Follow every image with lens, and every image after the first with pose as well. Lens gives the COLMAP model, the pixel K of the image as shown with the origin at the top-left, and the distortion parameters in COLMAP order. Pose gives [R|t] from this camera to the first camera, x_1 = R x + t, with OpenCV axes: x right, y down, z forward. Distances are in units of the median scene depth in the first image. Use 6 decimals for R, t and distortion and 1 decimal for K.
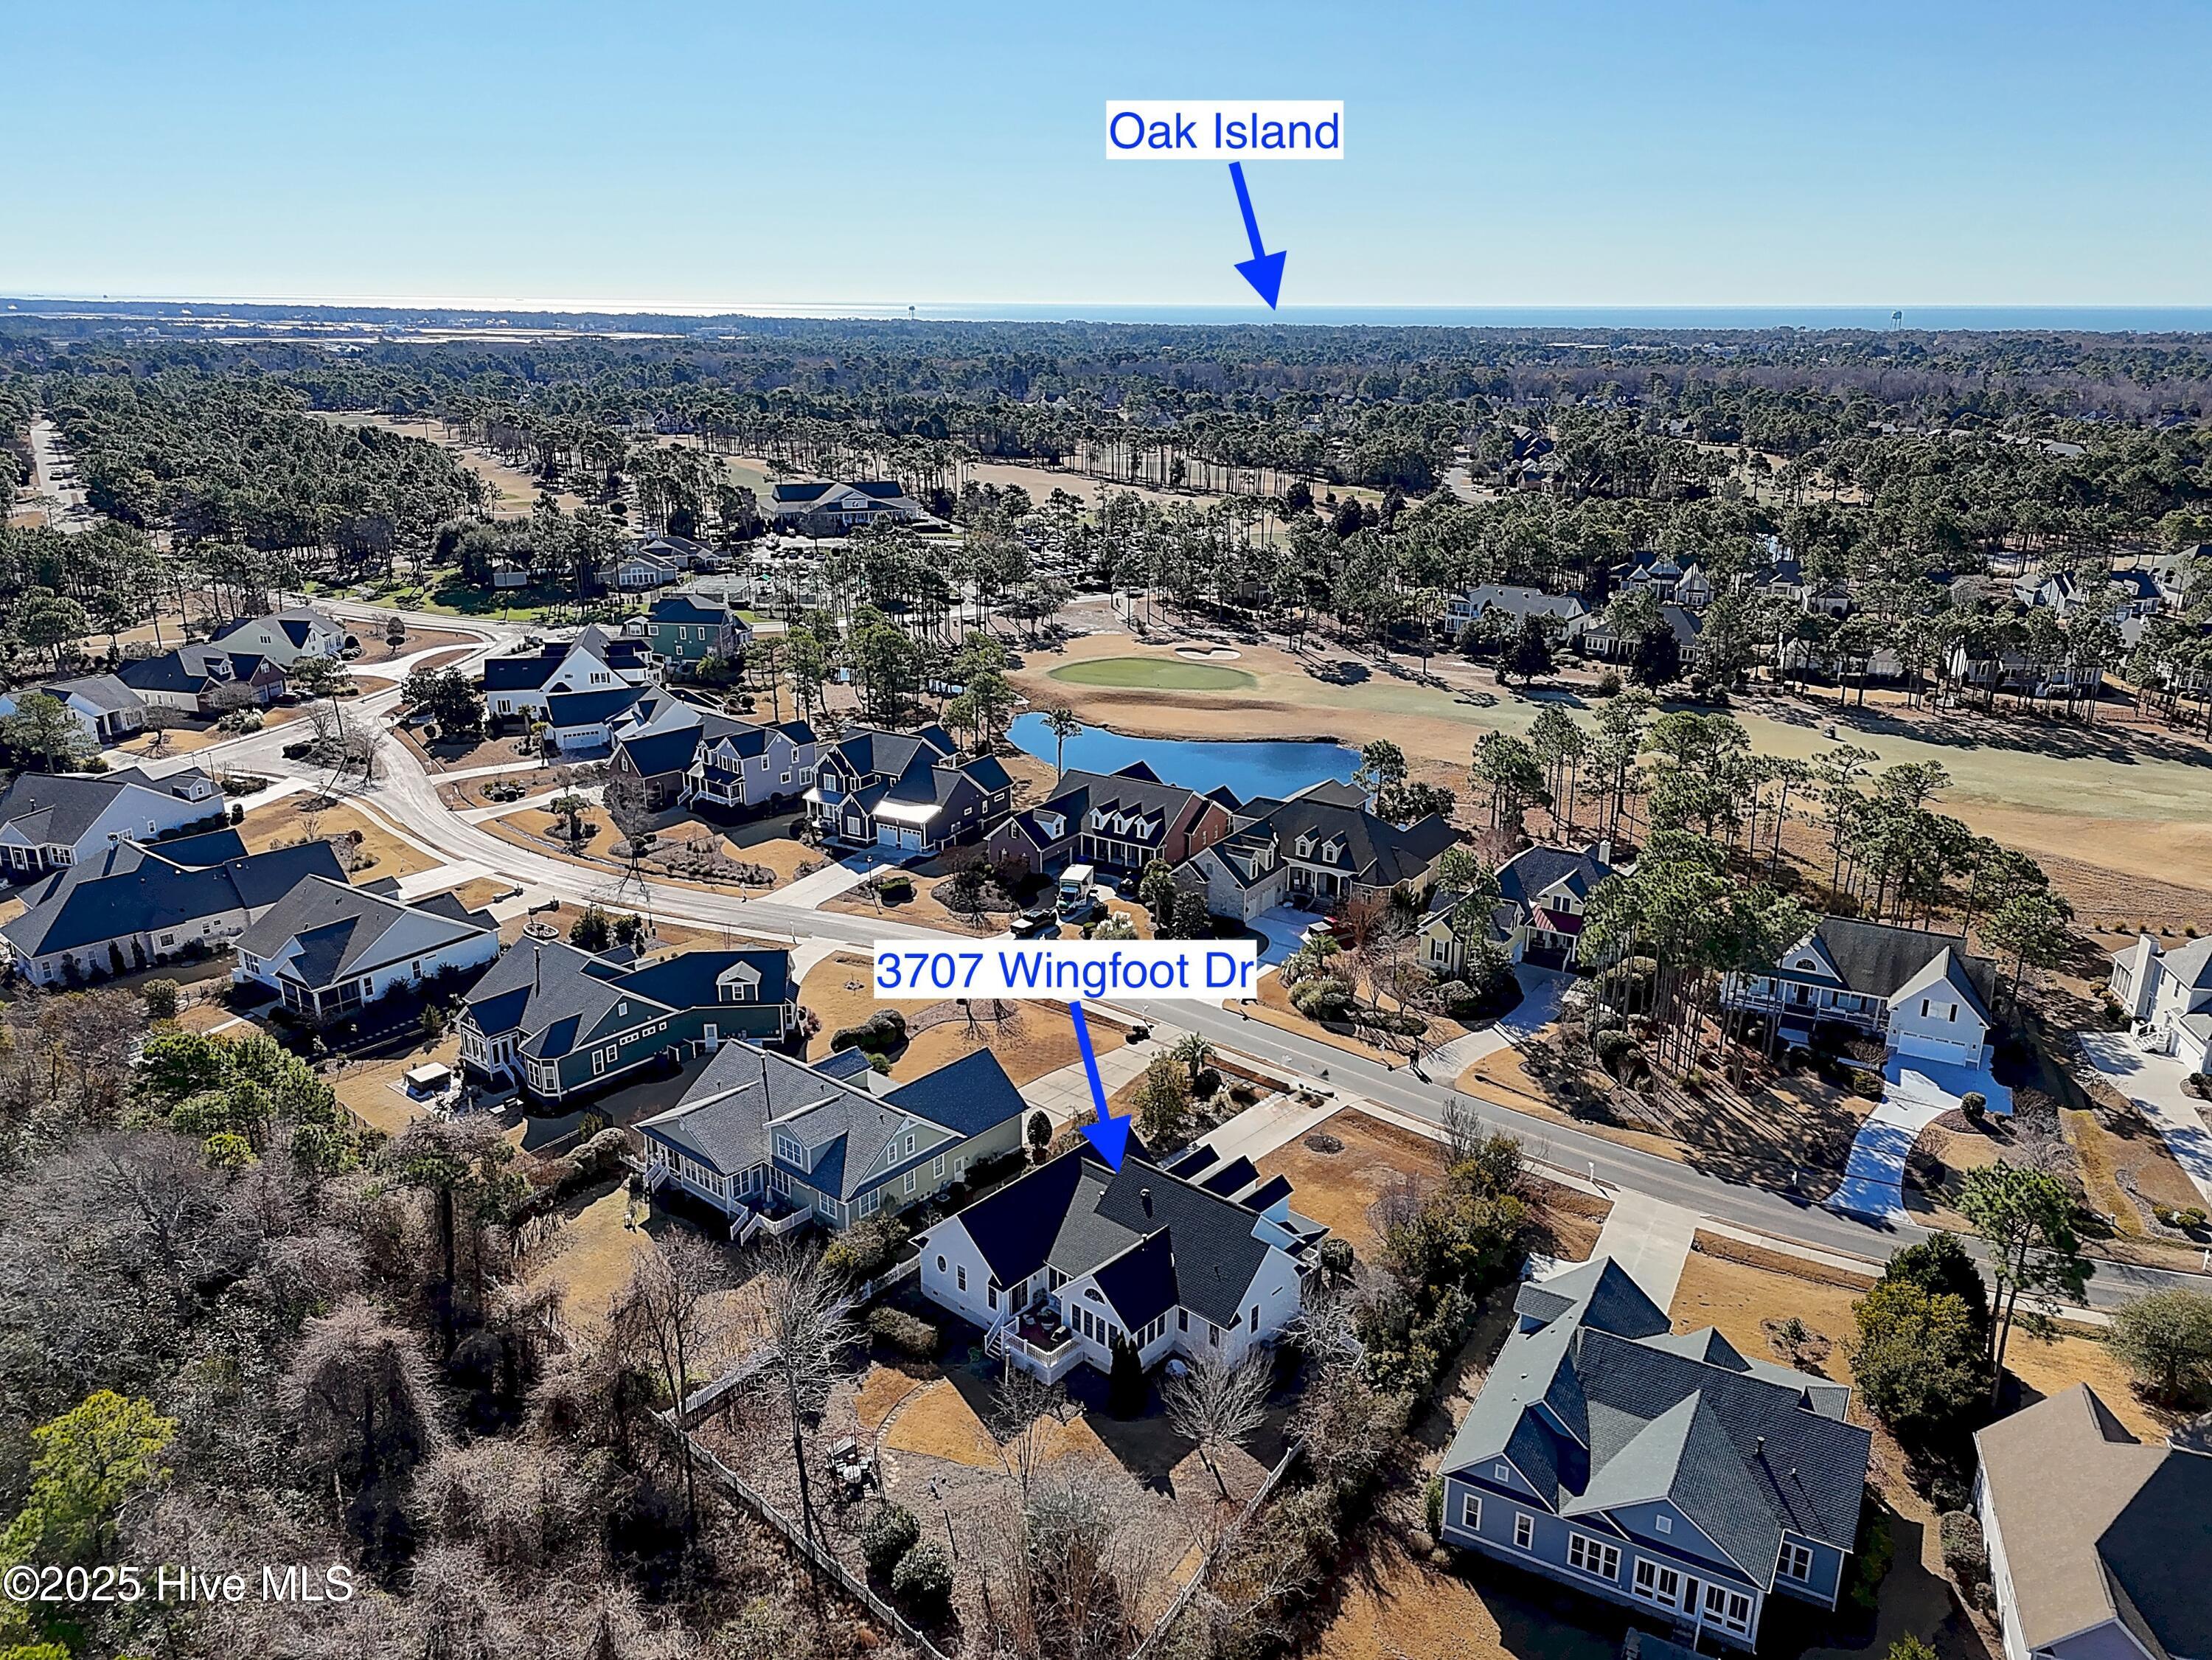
lens RADIAL K [[1612.9, 0, 1117.0], [0, 1612.9, 832.4], [0, 0, 1]] dist [0.105610, -0.138259]
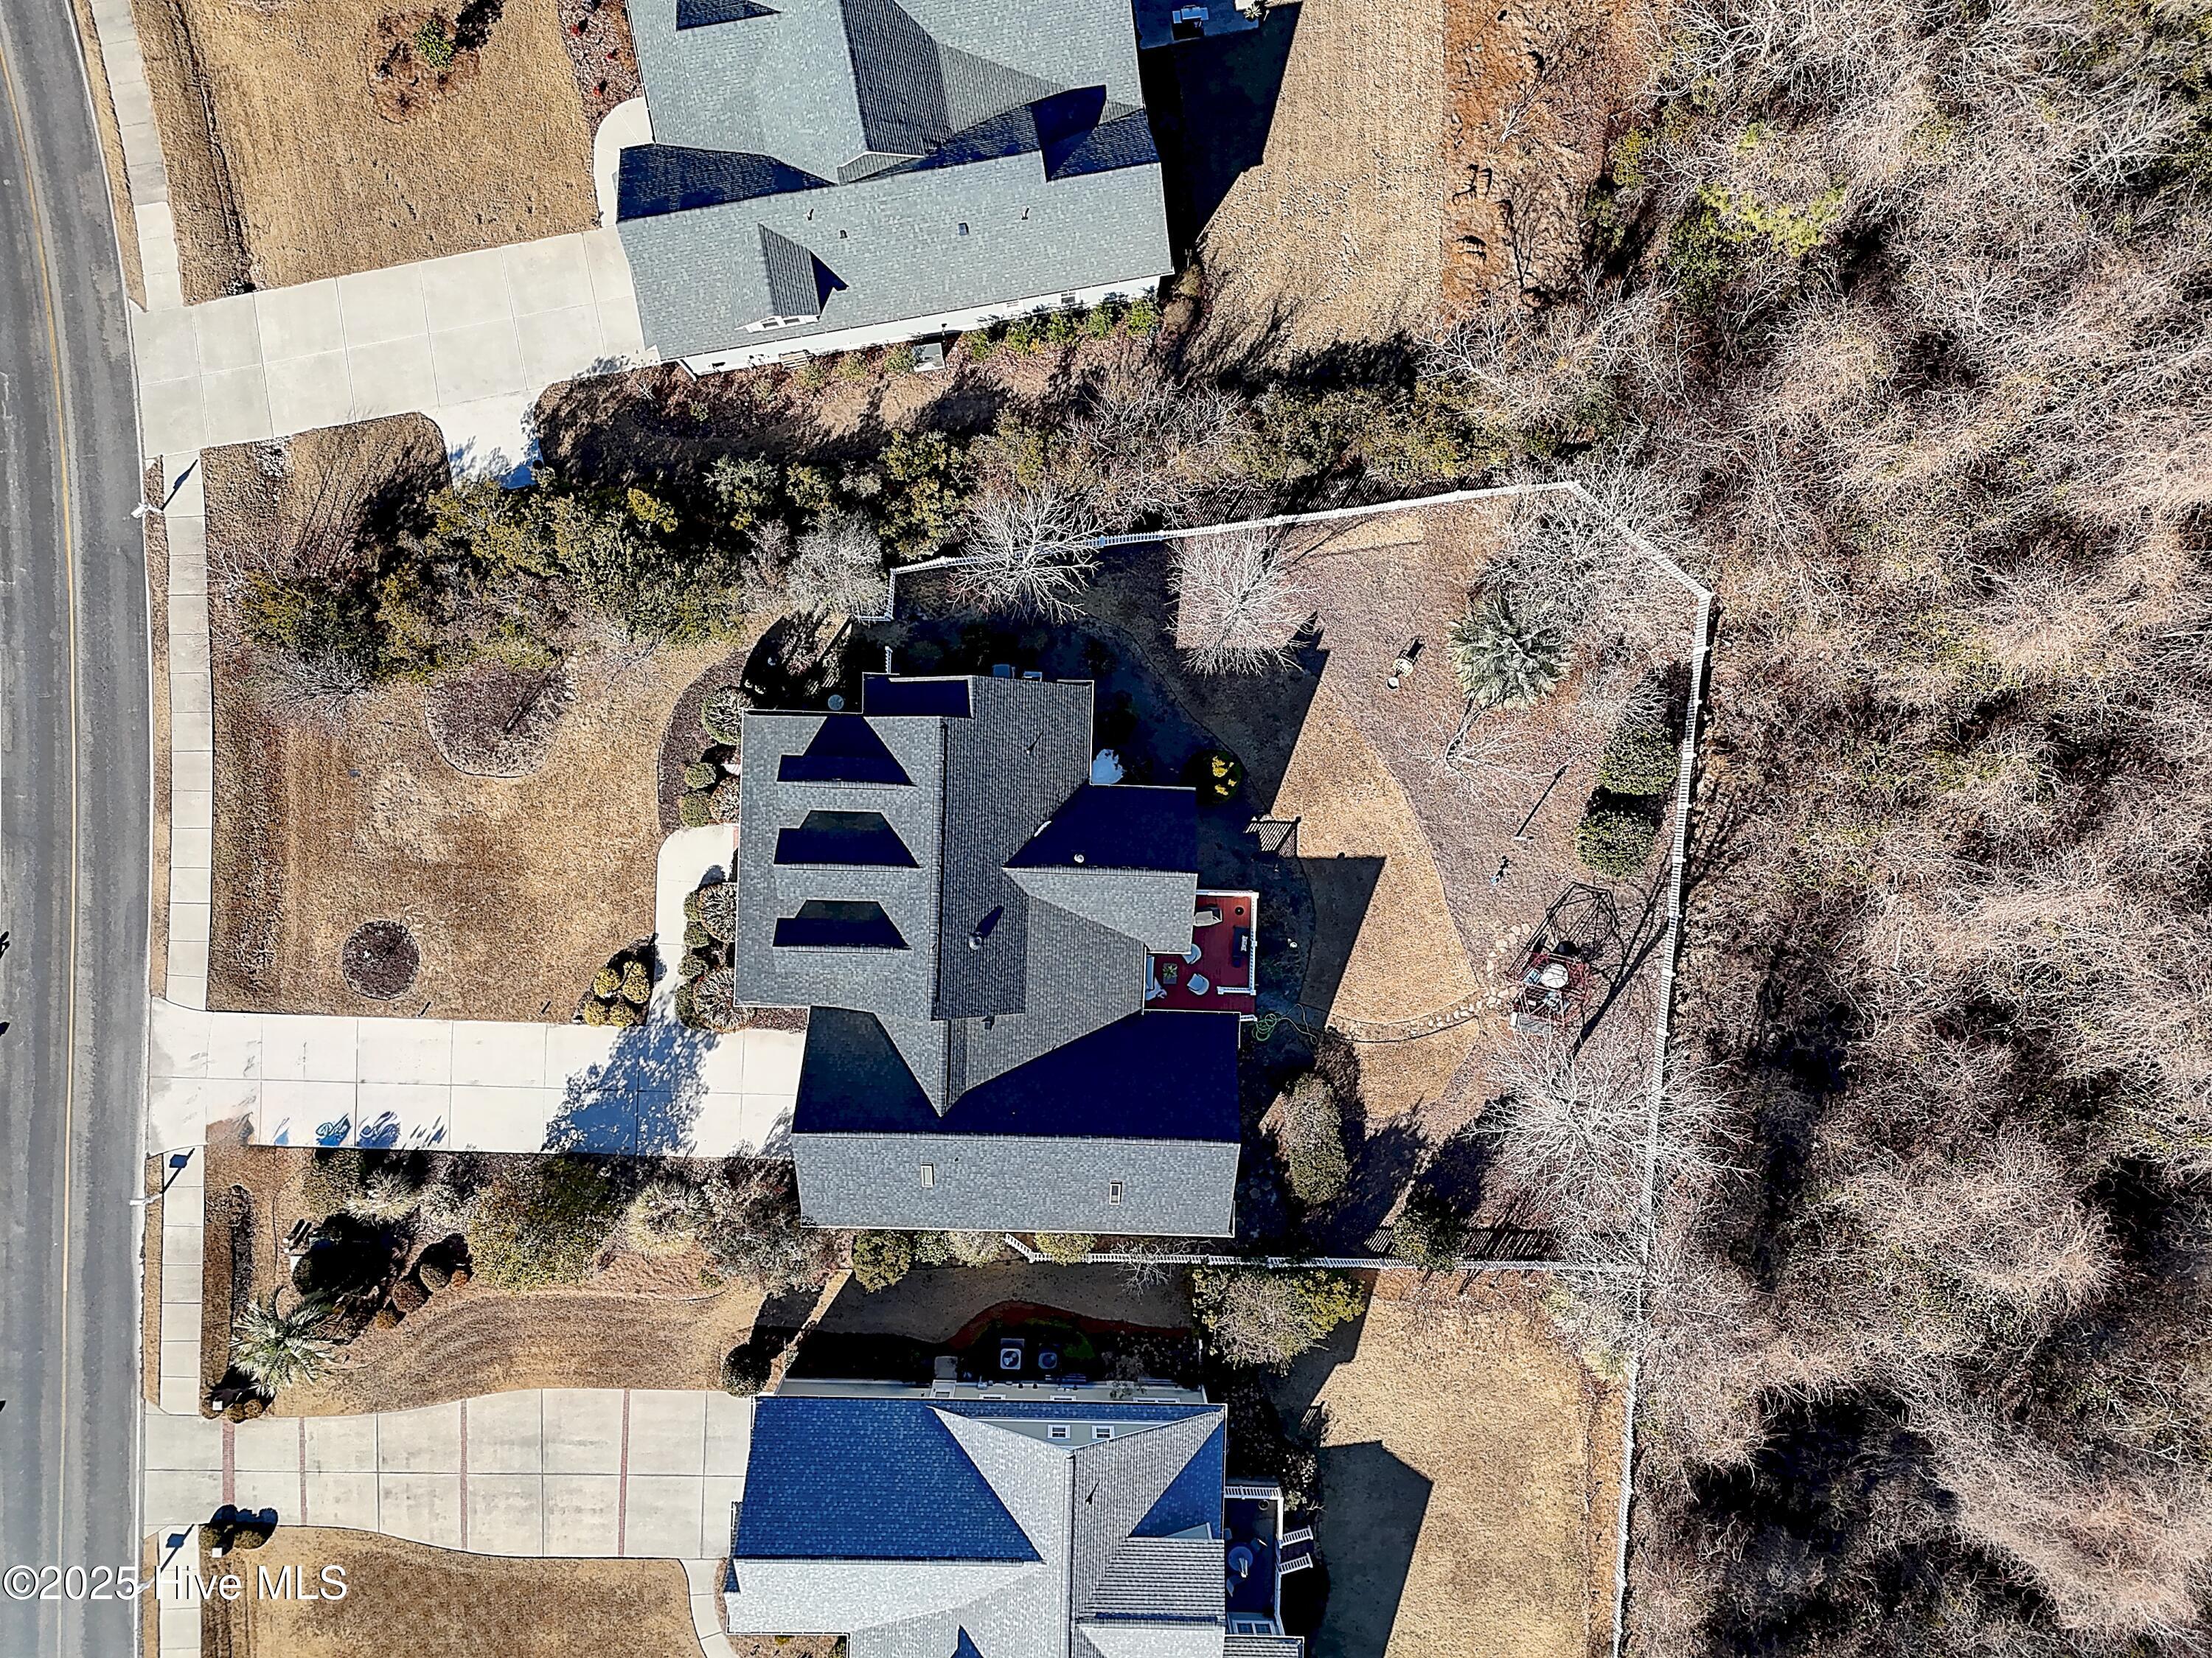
lens RADIAL K [[1612.7, 0, 1117.0], [0, 1612.7, 831.4], [0, 0, 1]] dist [0.105610, -0.138259]
pose [[-0.626259, -0.778685, -0.038072, 0.020099], [0.227406, -0.229167, 0.946451, -0.161693], [-0.745712, 0.584065, 0.320595, 0.418017]]
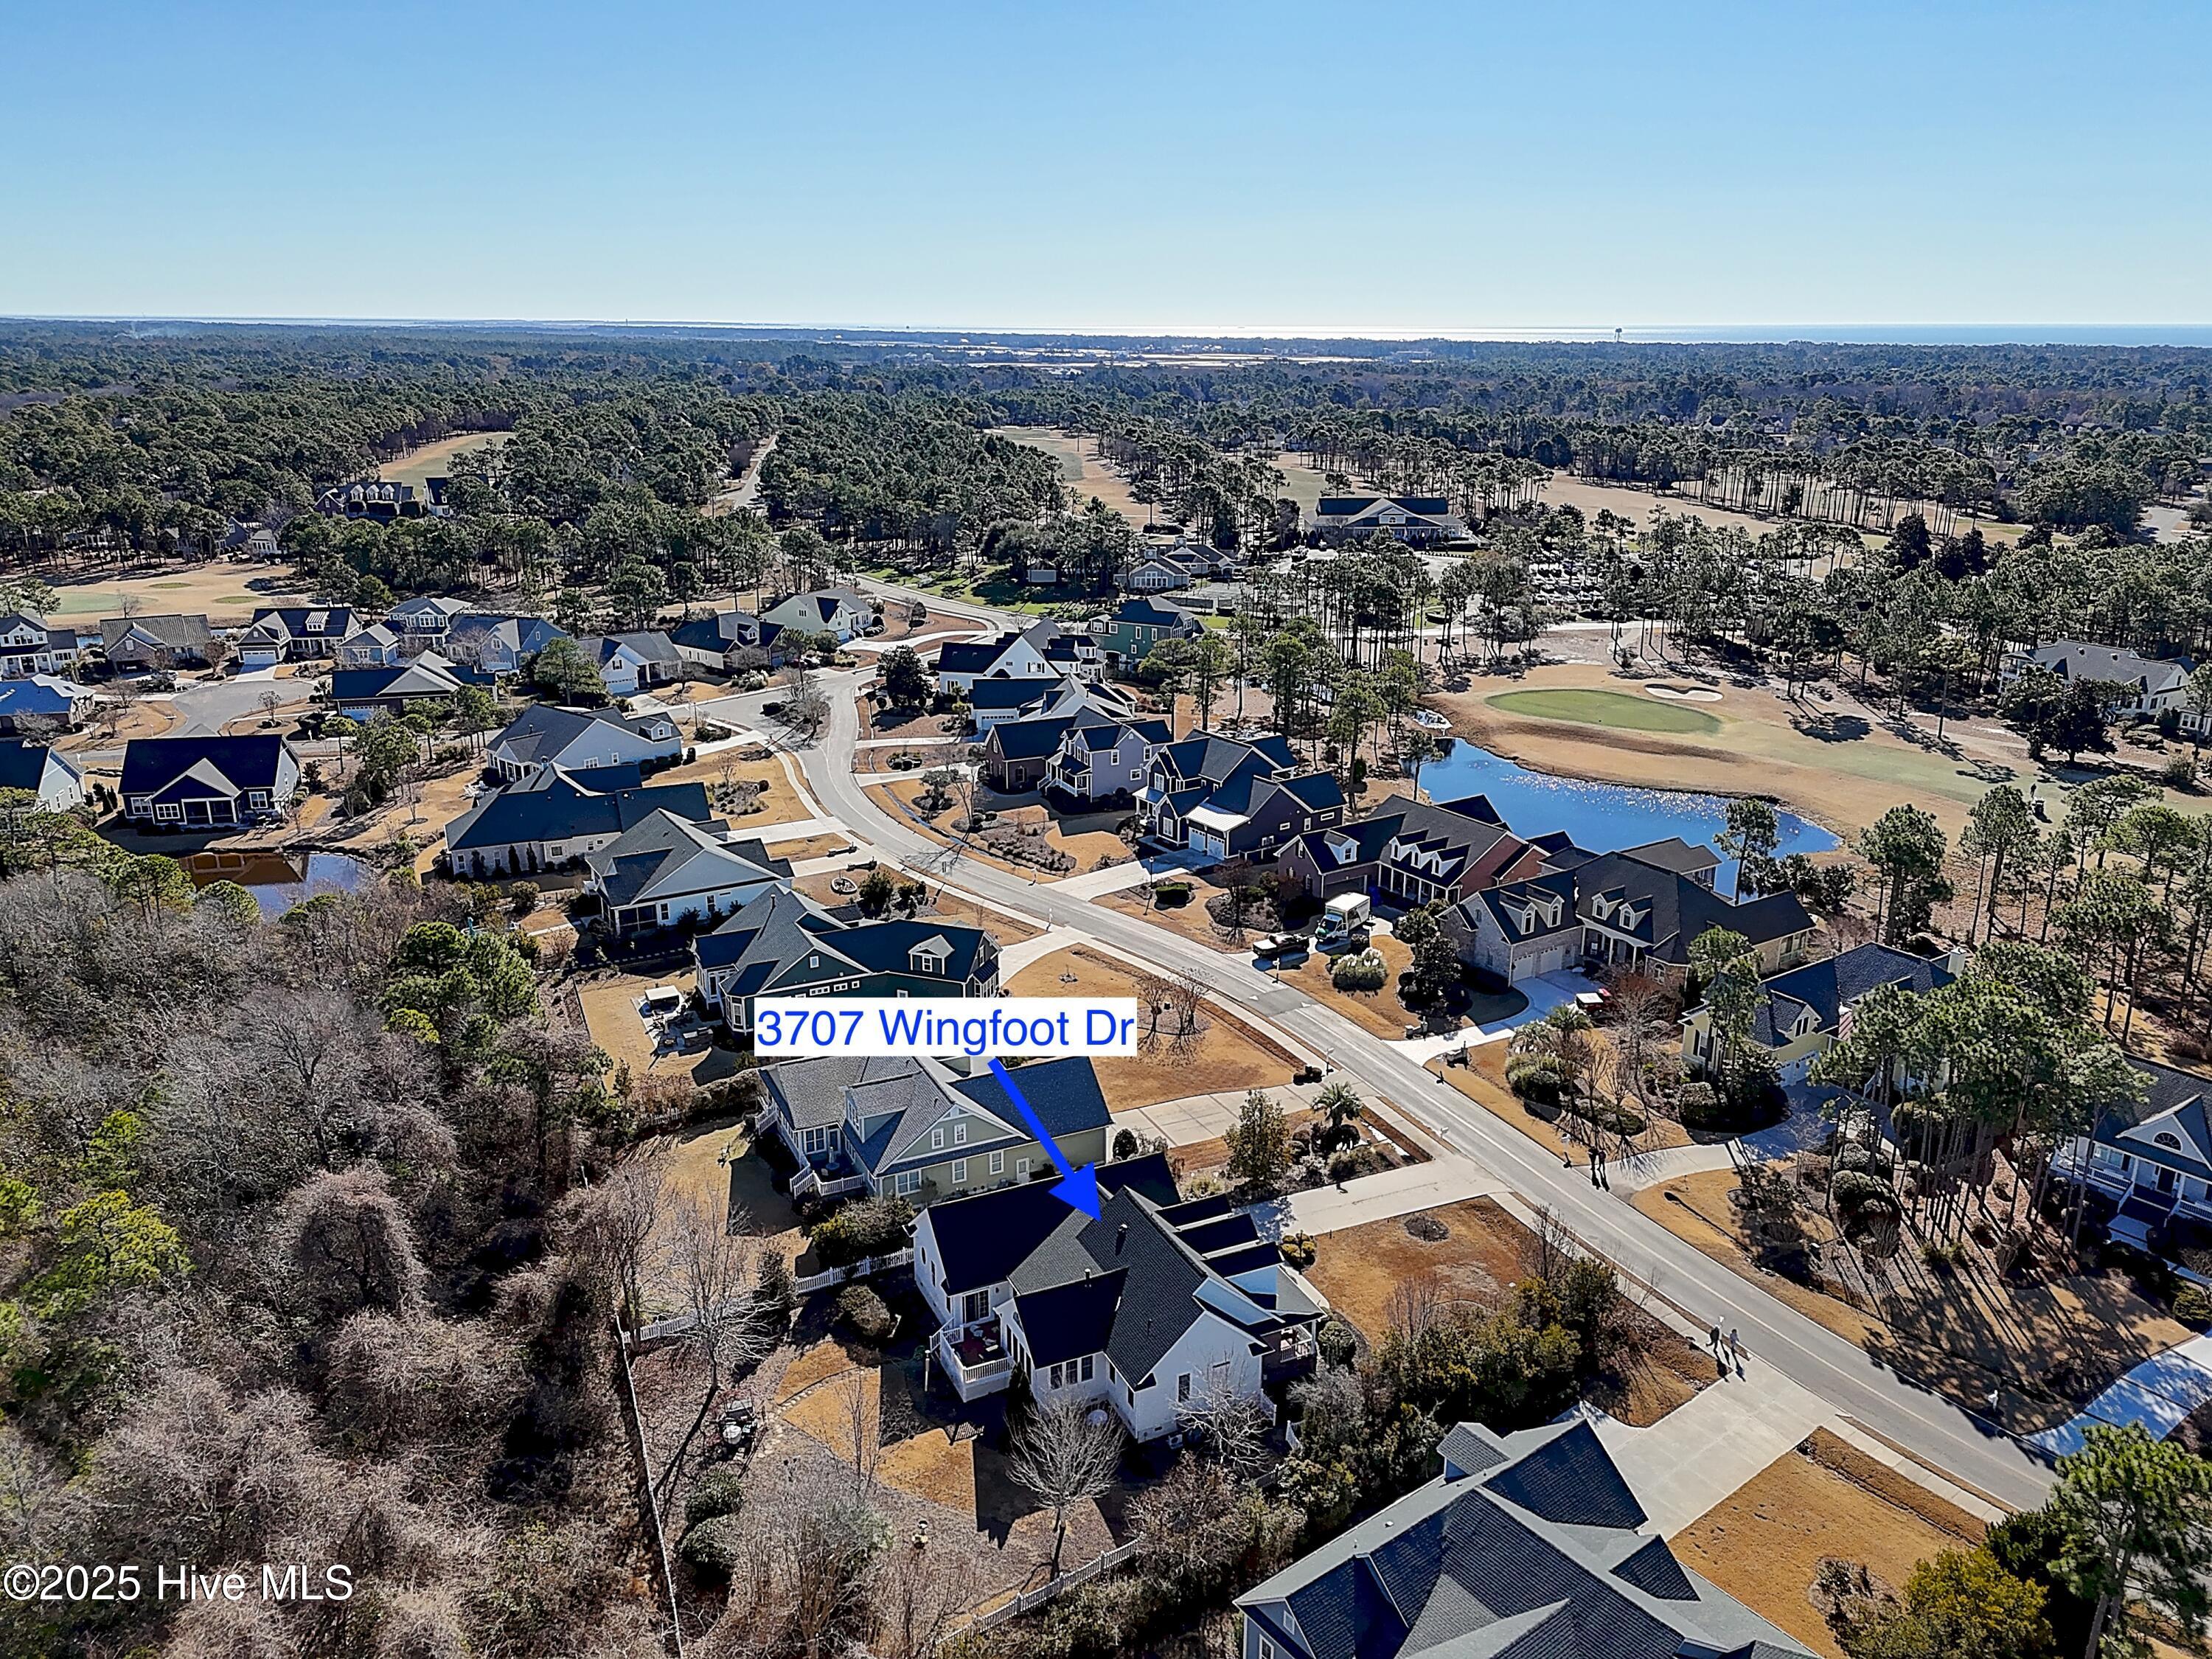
lens RADIAL K [[1612.8, 0, 1117.0], [0, 1612.8, 831.9], [0, 0, 1]] dist [0.105610, -0.138259]
pose [[0.914979, 0.117907, -0.385891, 0.192242], [-0.123307, 0.992310, 0.010824, -0.008011], [0.384199, 0.037679, 0.922481, 0.069342]]
